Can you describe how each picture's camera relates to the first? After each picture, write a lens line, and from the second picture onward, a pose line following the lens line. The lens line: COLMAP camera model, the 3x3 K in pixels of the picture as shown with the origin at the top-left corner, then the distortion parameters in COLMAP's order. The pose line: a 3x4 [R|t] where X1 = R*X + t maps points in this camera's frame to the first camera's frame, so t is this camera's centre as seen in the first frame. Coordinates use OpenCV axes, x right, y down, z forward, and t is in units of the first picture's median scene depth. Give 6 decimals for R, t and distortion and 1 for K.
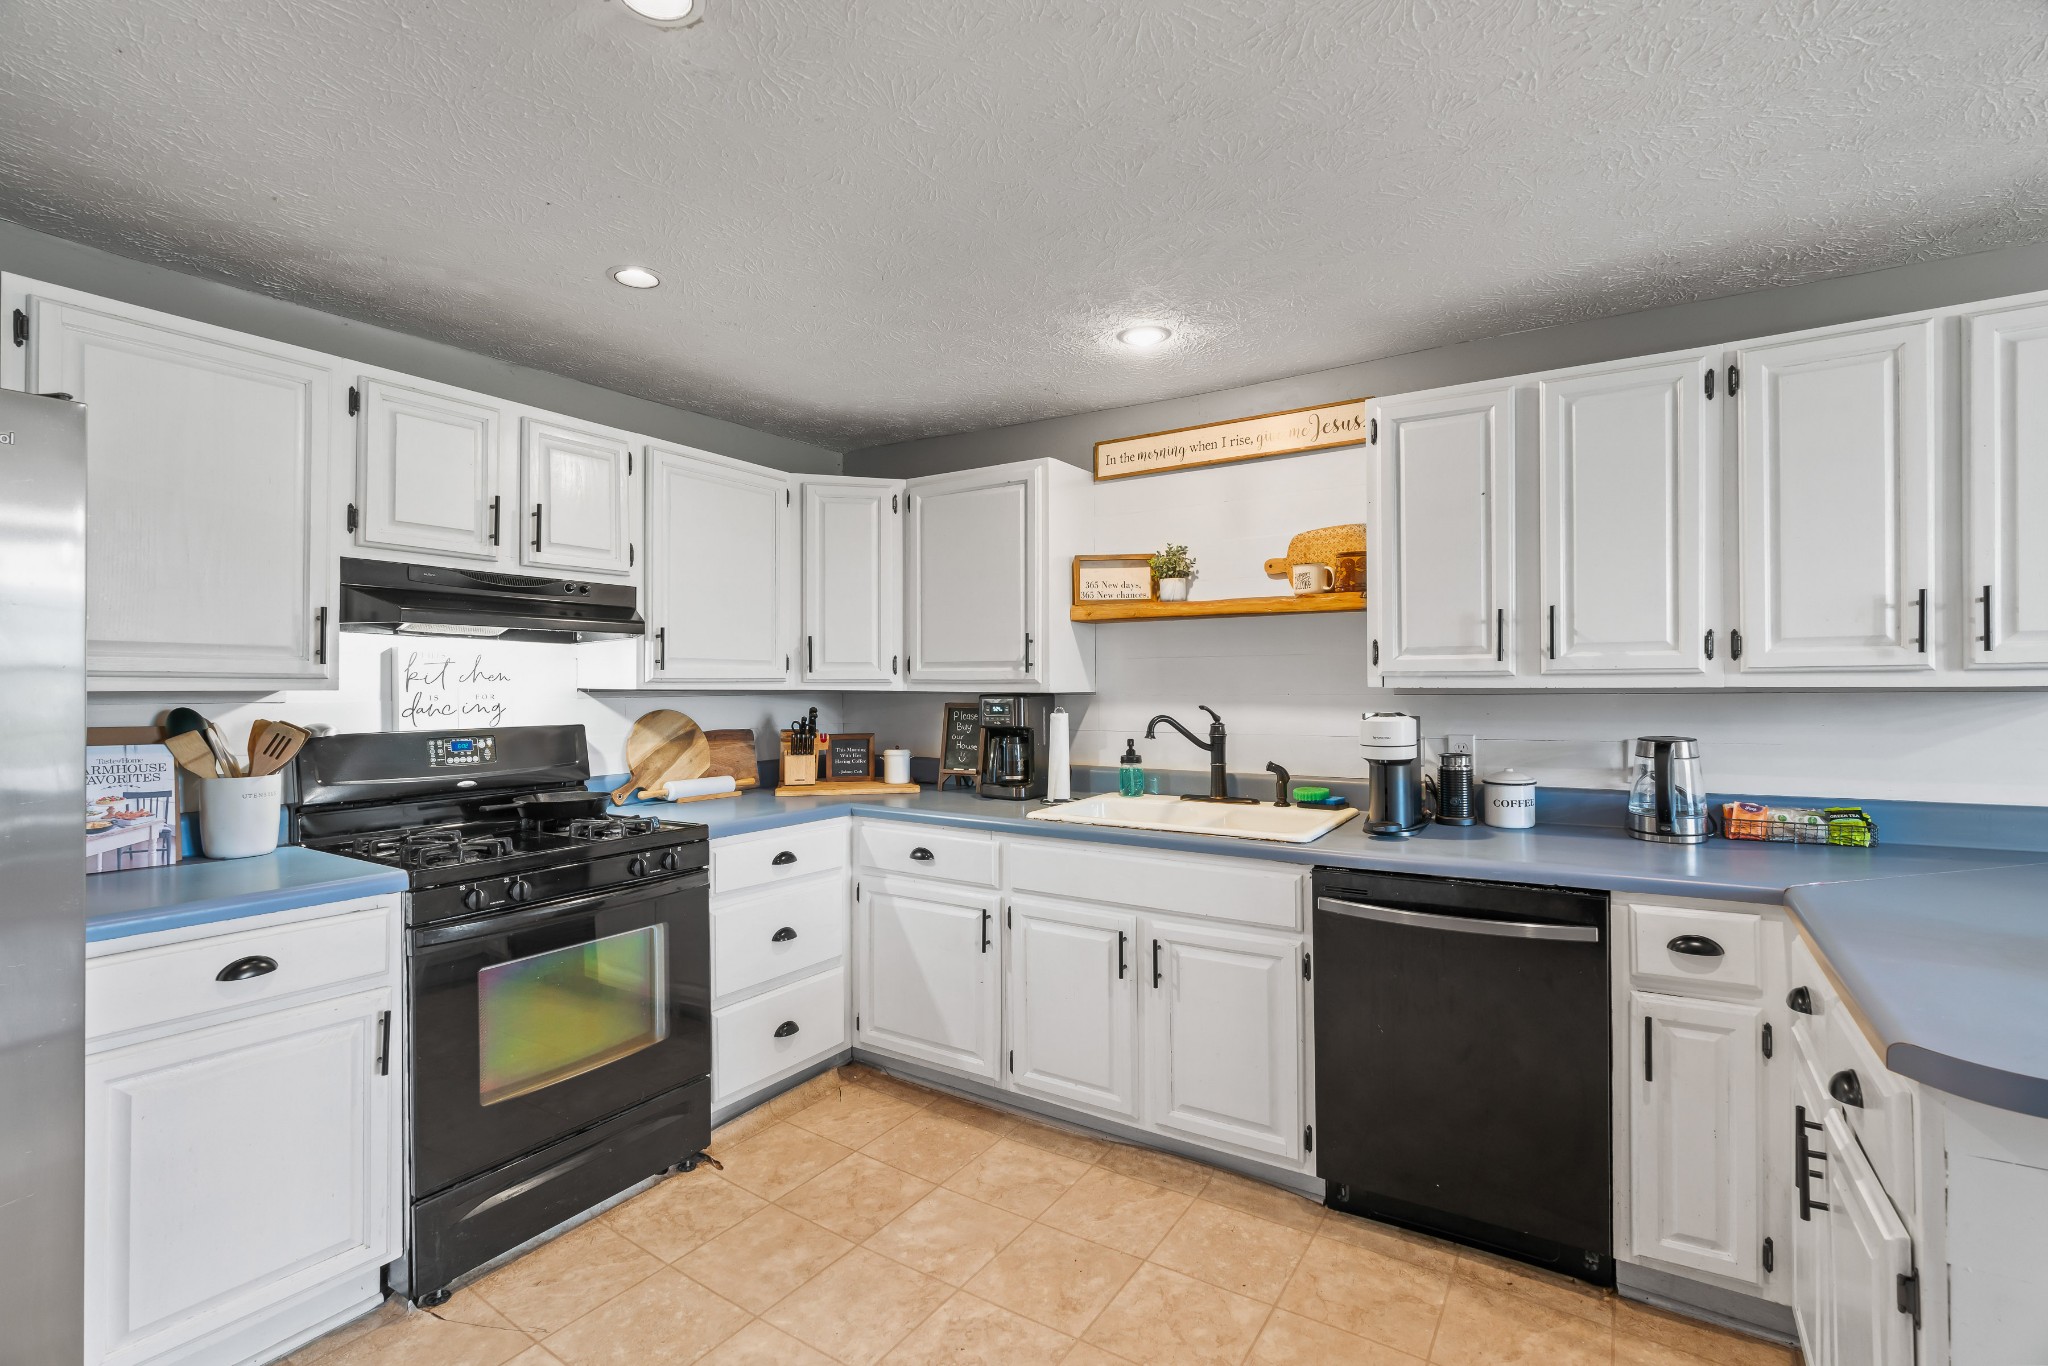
lens RADIAL K [[925.5, 0, 1025.4], [0, 925.5, 684.5], [0, 0, 1]] dist [-0.013934, 0.006013]
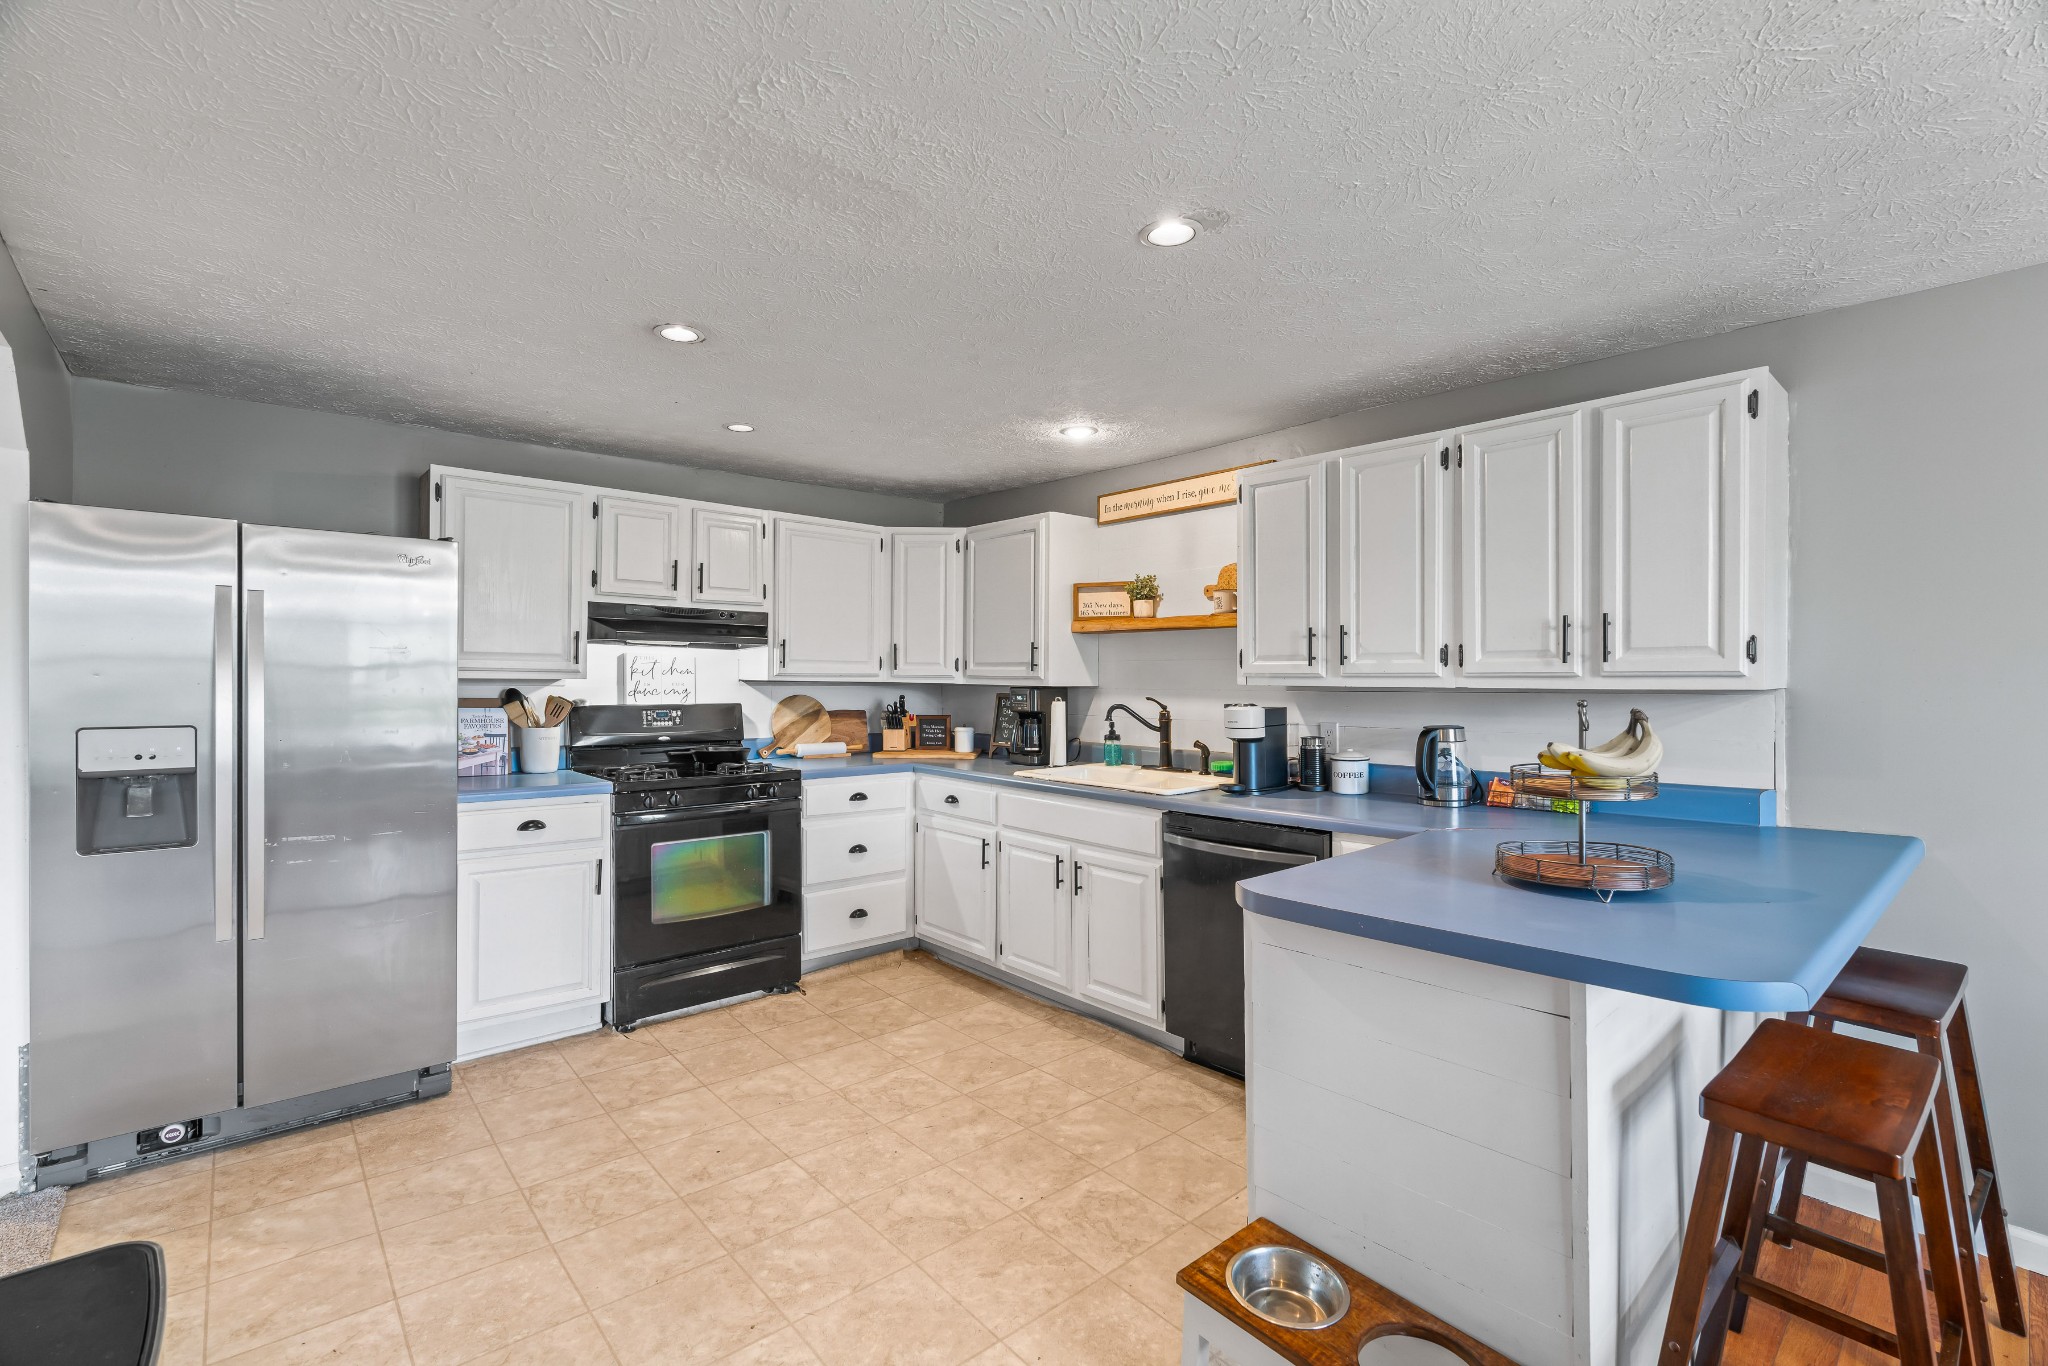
lens RADIAL K [[925.5, 0, 1029.6], [0, 925.5, 689.6], [0, 0, 1]] dist [-0.013934, 0.006013]
pose [[0.961874, 0.013593, -0.273154, 0.447728], [-0.010527, 0.999864, 0.012688, -0.004008], [0.273290, -0.009329, 0.961887, -0.372585]]
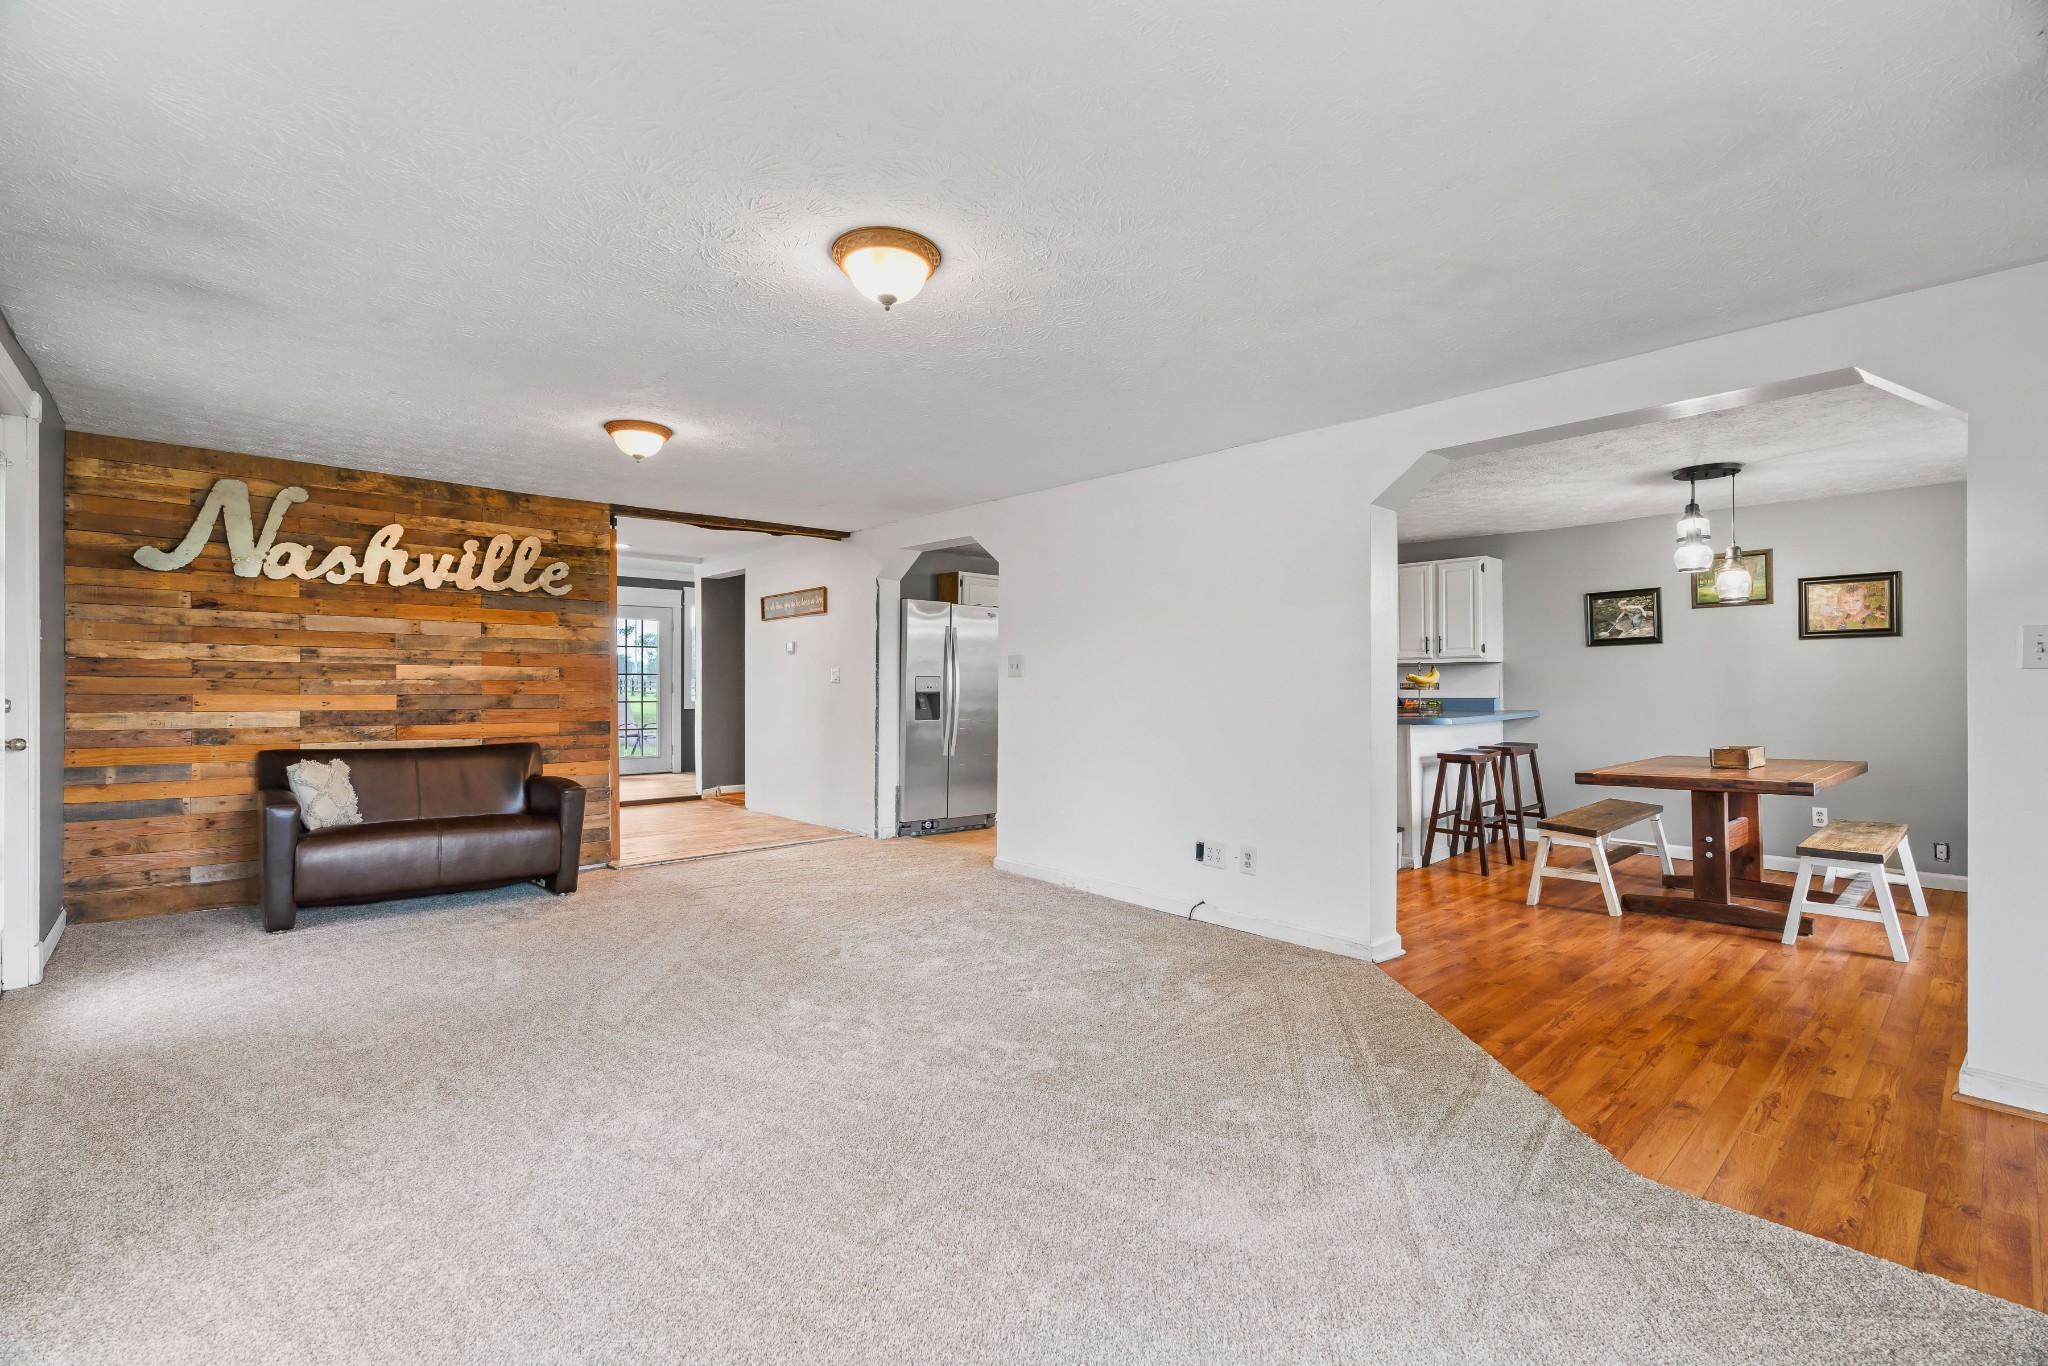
lens RADIAL K [[925.5, 0, 1023.6], [0, 925.5, 691.5], [0, 0, 1]] dist [-0.013934, 0.006013]
pose [[0.968313, 0.009318, -0.249565, 0.247544], [-0.008237, 0.999952, 0.005374, 0.083741], [0.249603, -0.003148, 0.968343, -2.268576]]
